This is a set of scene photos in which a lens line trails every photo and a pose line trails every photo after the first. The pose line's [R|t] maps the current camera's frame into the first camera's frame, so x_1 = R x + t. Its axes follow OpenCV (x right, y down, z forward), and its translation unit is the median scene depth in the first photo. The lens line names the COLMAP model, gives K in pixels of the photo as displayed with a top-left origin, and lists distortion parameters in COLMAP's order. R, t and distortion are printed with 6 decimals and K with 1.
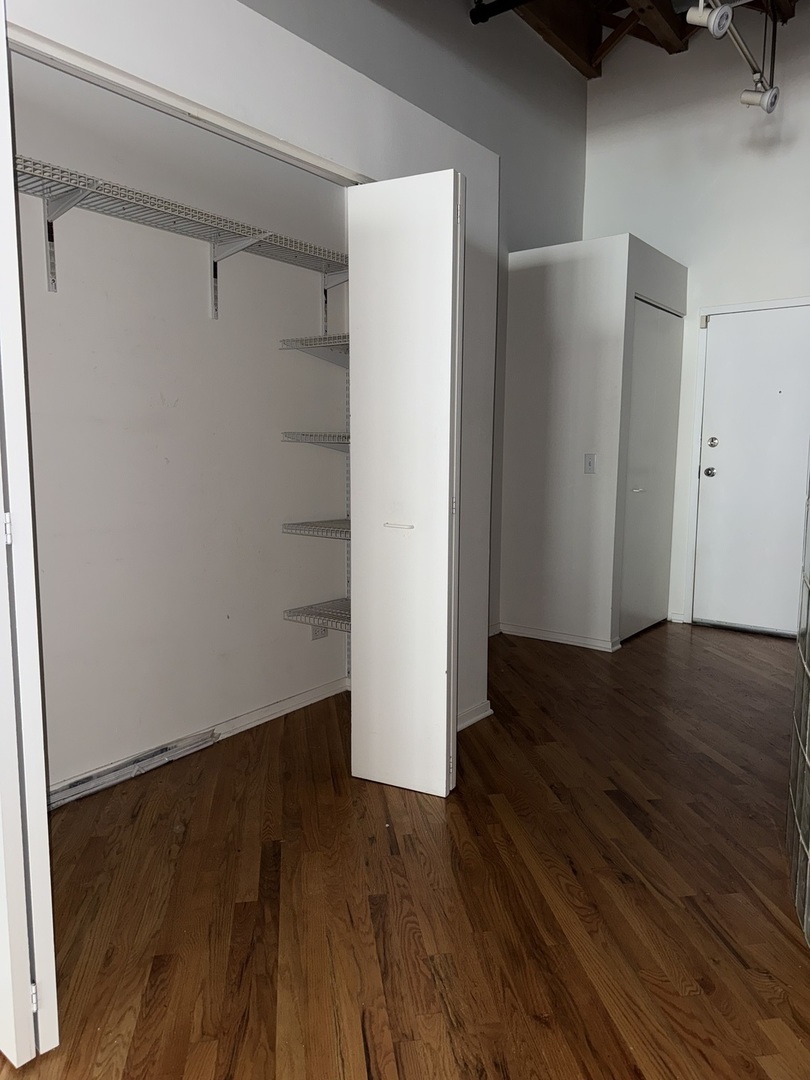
lens RADIAL K [[763.7, 0, 405.0], [0, 763.7, 540.0], [0, 0, 1]] dist [-0.011769, -0.003886]
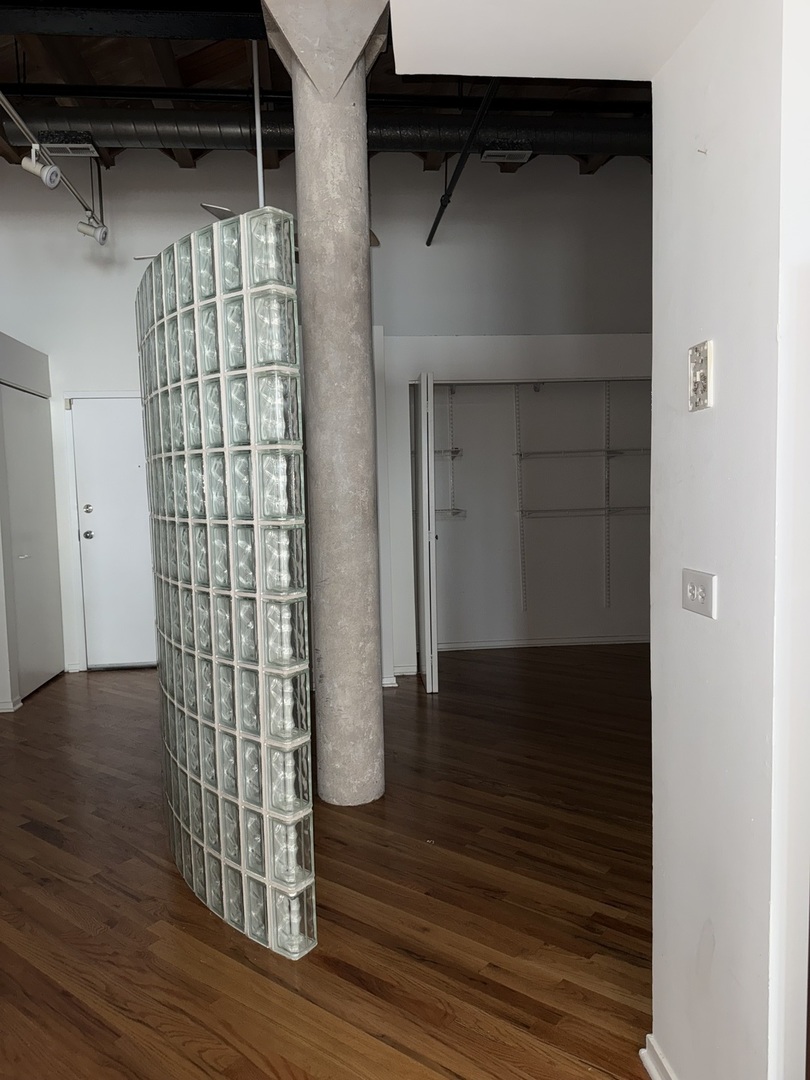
lens RADIAL K [[763.7, 0, 405.0], [0, 763.7, 540.0], [0, 0, 1]] dist [-0.011769, -0.003886]
pose [[0.724269, -0.079534, 0.684915, -0.046572], [0.121833, 0.992458, -0.013587, -0.011014], [-0.678669, 0.093285, 0.728496, -0.186858]]
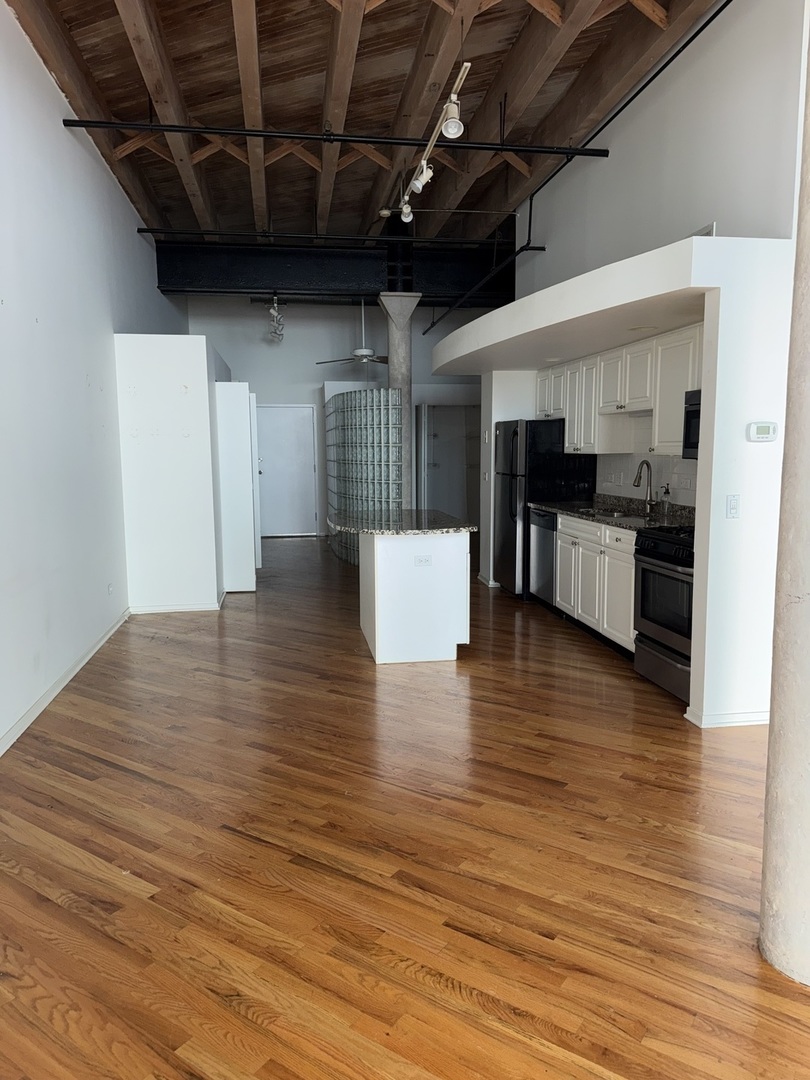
lens RADIAL K [[763.7, 0, 405.0], [0, 763.7, 540.0], [0, 0, 1]] dist [-0.011769, -0.003886]
pose [[0.694713, -0.110189, 0.710797, -1.246345], [0.108758, 0.992927, 0.047629, 0.067504], [-0.711017, 0.044216, 0.701783, -1.227329]]
